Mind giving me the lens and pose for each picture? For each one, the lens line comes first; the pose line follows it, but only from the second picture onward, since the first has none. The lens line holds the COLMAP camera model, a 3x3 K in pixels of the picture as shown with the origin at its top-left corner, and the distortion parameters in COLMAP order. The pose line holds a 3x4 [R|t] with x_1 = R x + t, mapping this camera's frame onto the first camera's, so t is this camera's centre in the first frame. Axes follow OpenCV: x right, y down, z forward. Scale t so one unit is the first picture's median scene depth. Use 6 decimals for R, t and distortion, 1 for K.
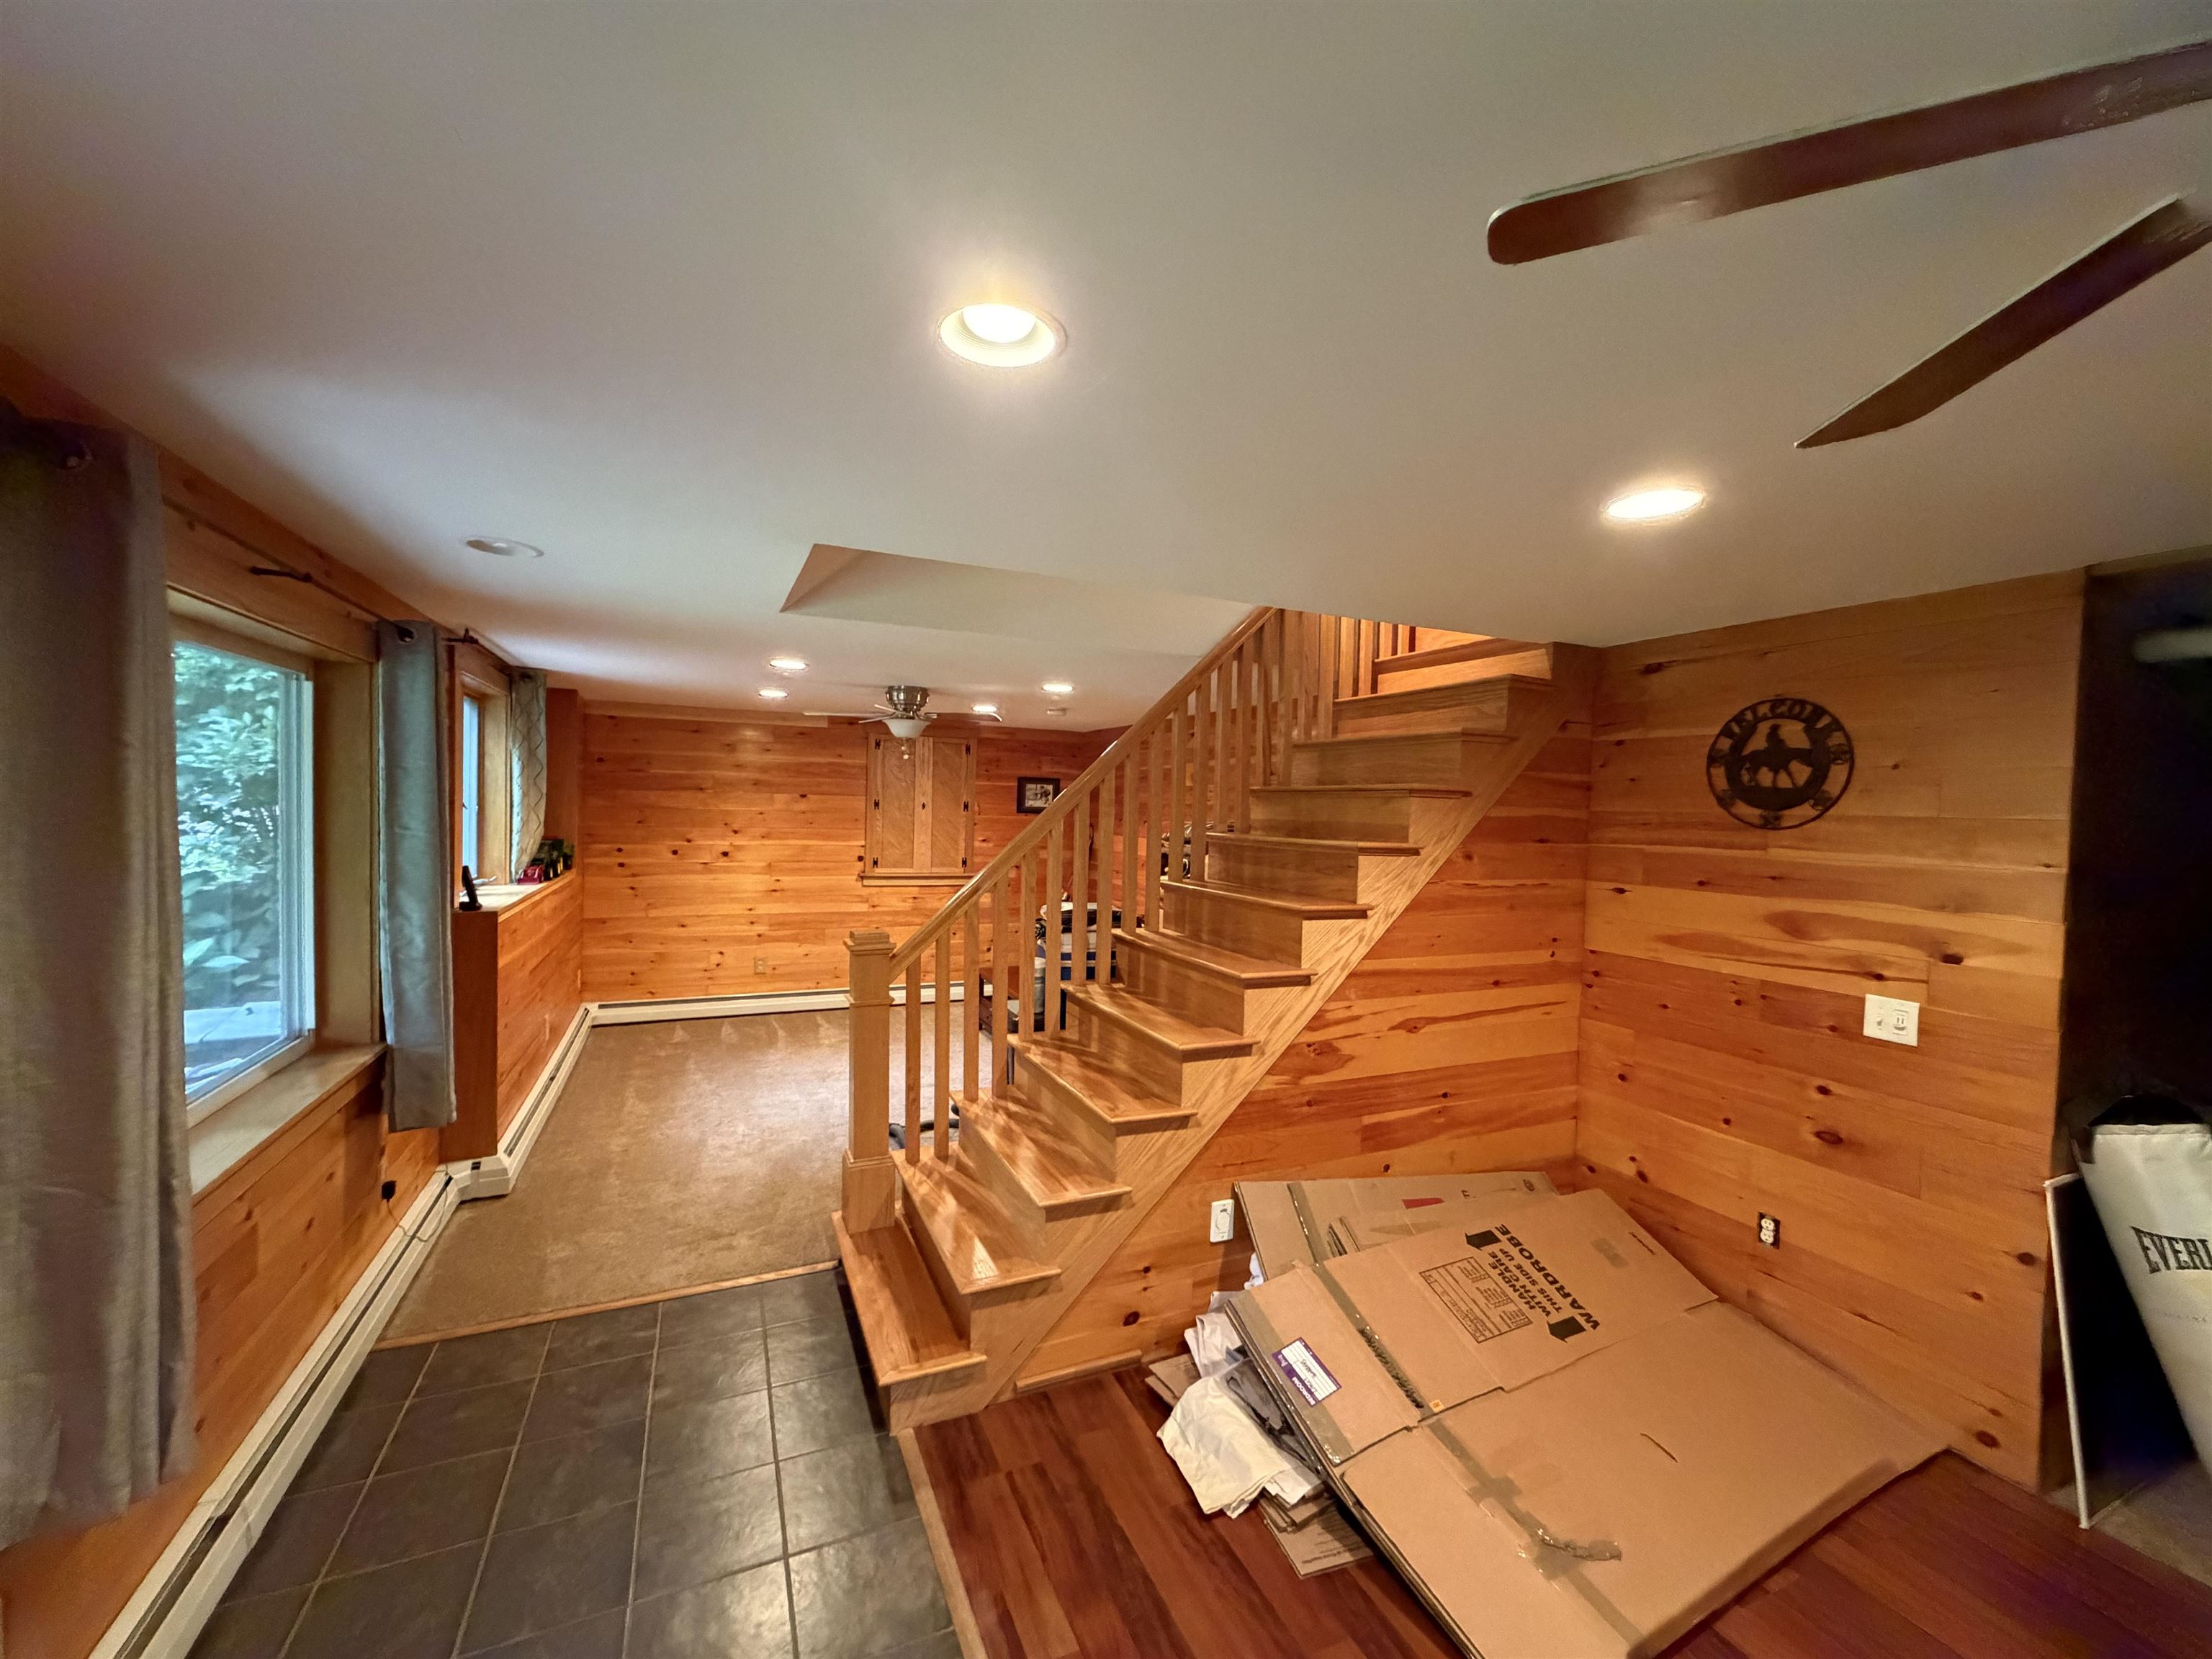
lens RADIAL K [[881.7, 0, 1109.0], [0, 881.7, 830.3], [0, 0, 1]] dist [-0.002615, 0.001025]
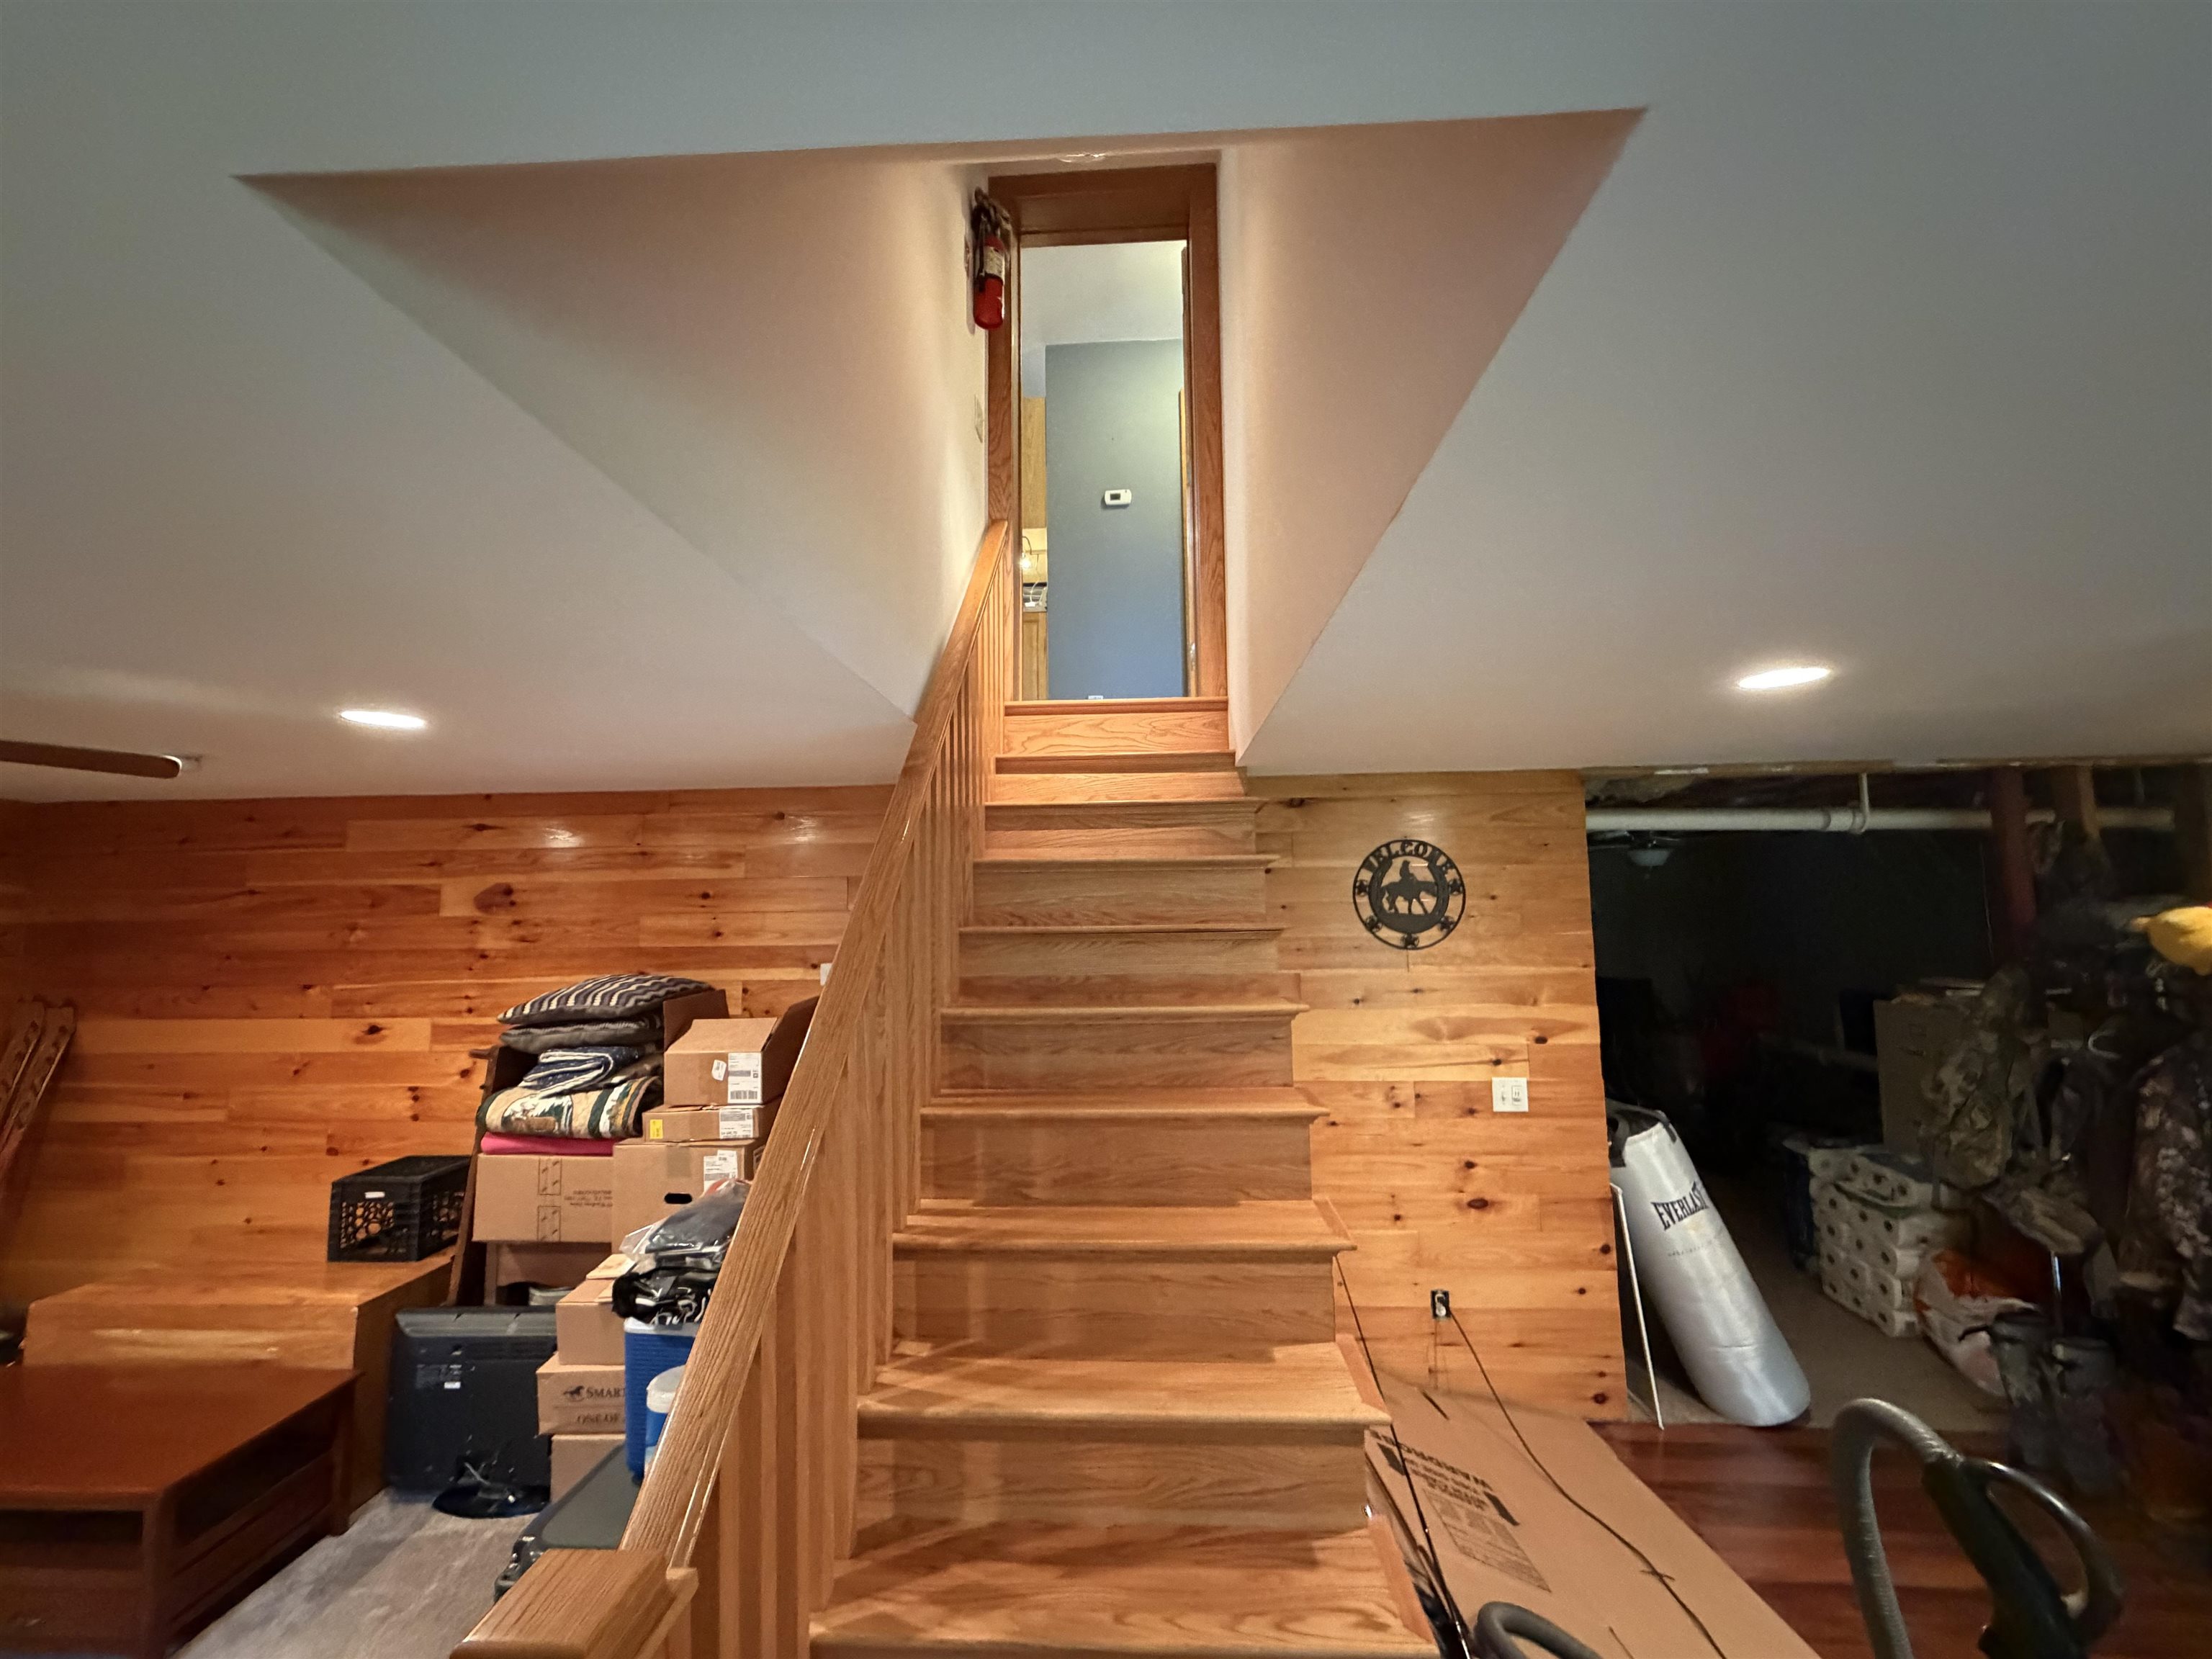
lens RADIAL K [[881.7, 0, 1105.7], [0, 881.7, 826.5], [0, 0, 1]] dist [-0.002615, 0.001025]
pose [[0.460727, 0.050335, 0.886113, -0.484106], [0.048793, 0.995444, -0.081915, -0.087535], [-0.886199, 0.080976, 0.456172, 0.803544]]
